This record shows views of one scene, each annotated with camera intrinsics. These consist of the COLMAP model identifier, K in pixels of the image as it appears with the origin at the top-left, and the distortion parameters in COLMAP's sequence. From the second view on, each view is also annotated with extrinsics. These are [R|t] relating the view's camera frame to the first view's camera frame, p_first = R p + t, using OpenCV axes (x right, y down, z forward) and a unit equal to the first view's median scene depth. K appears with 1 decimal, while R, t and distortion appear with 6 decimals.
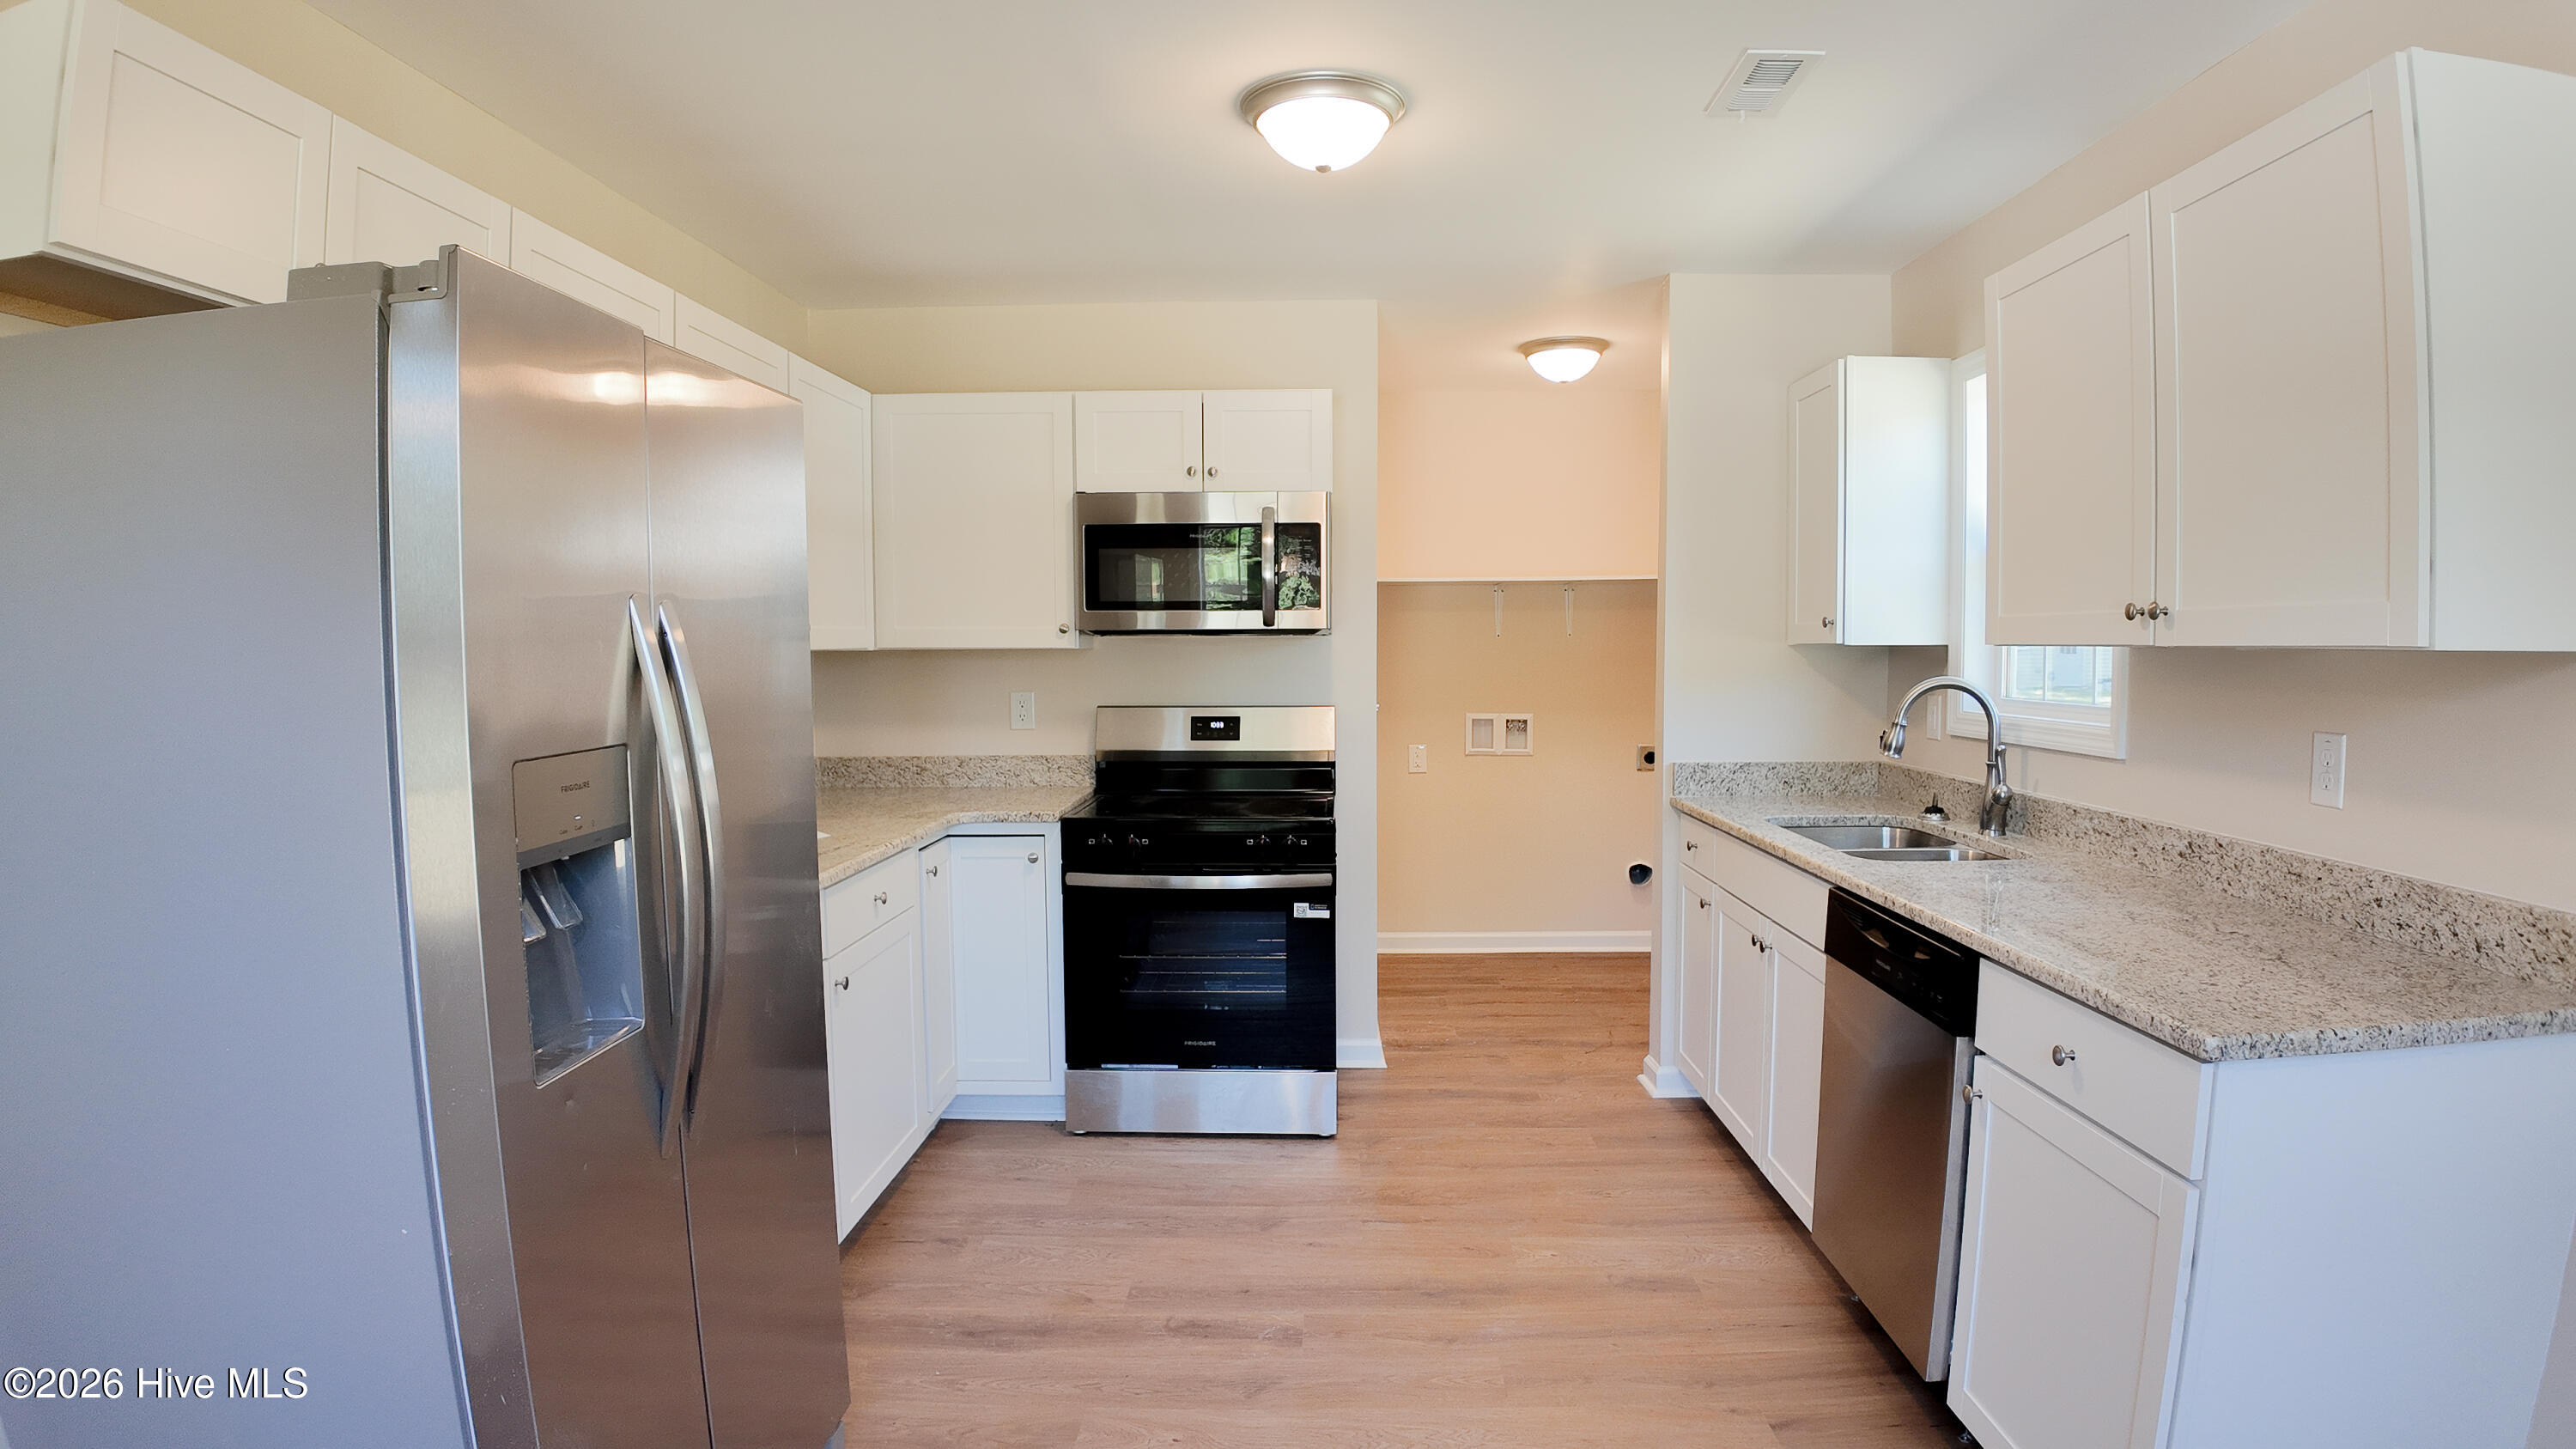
lens RADIAL K [[1385.6, 0, 1288.0], [0, 1385.6, 724.5], [0, 0, 1]] dist [-0.042568, -0.072954]
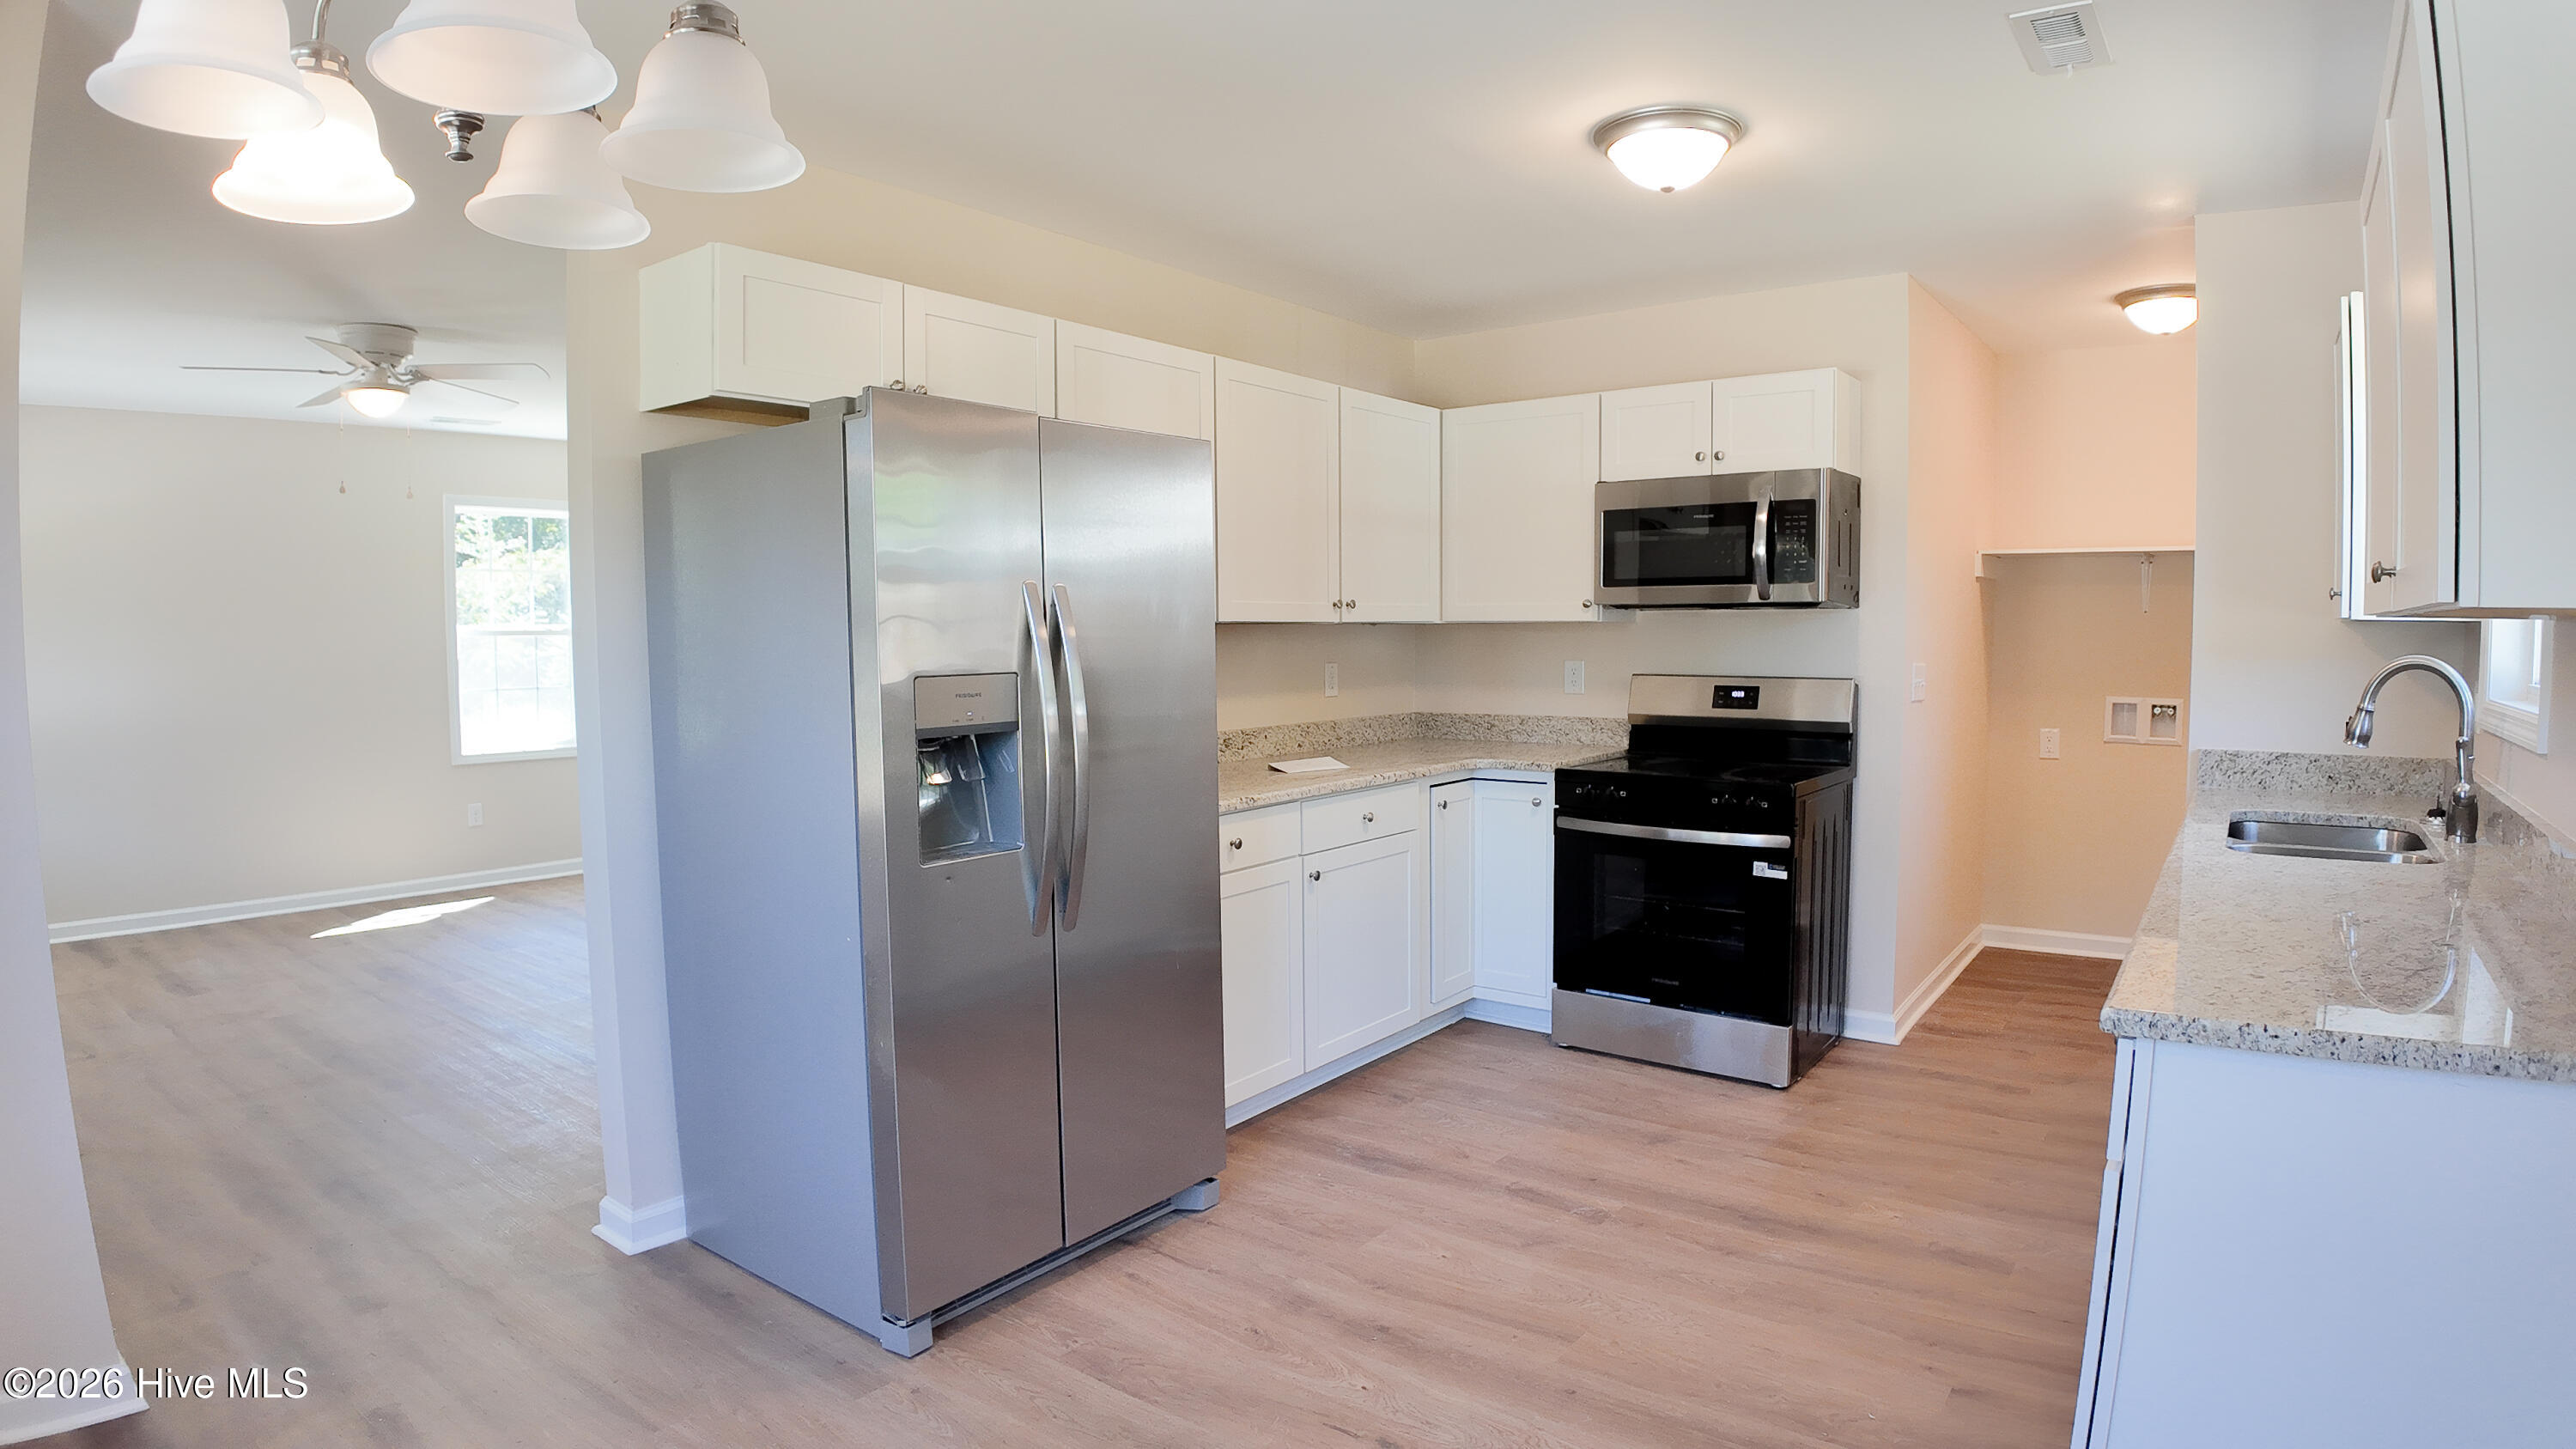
lens RADIAL K [[1385.6, 0, 1288.0], [0, 1385.6, 724.5], [0, 0, 1]] dist [-0.042568, -0.072954]
pose [[0.814050, 0.041102, -0.579339, 0.304900], [-0.033649, 0.999155, 0.023606, 0.011104], [0.579820, 0.000278, 0.814745, -0.060709]]
